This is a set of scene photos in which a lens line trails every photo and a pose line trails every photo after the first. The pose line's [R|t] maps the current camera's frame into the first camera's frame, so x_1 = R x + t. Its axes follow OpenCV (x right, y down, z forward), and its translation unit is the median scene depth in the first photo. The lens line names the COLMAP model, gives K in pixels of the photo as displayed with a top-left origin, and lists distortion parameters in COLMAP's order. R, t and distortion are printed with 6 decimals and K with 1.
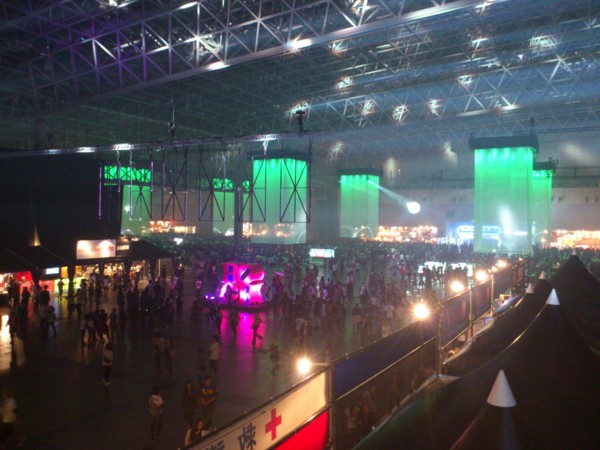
lens RADIAL K [[476.8, 0, 299.4], [0, 476.8, 224.2], [0, 0, 1]] dist [-0.045633, 0.000420]
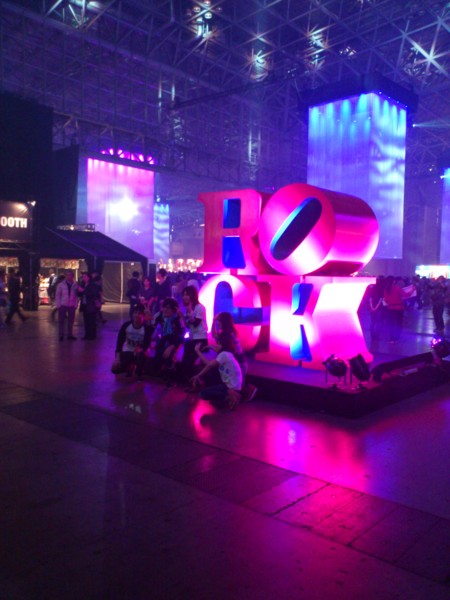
lens RADIAL K [[476.8, 0, 225.5], [0, 476.8, 301.1], [0, 0, 1]] dist [-0.045633, 0.000420]
pose [[0.967923, 0.017487, -0.250638, -0.114634], [-0.007990, 0.999213, 0.038858, 0.164931], [0.251120, -0.035609, 0.967301, 0.999831]]
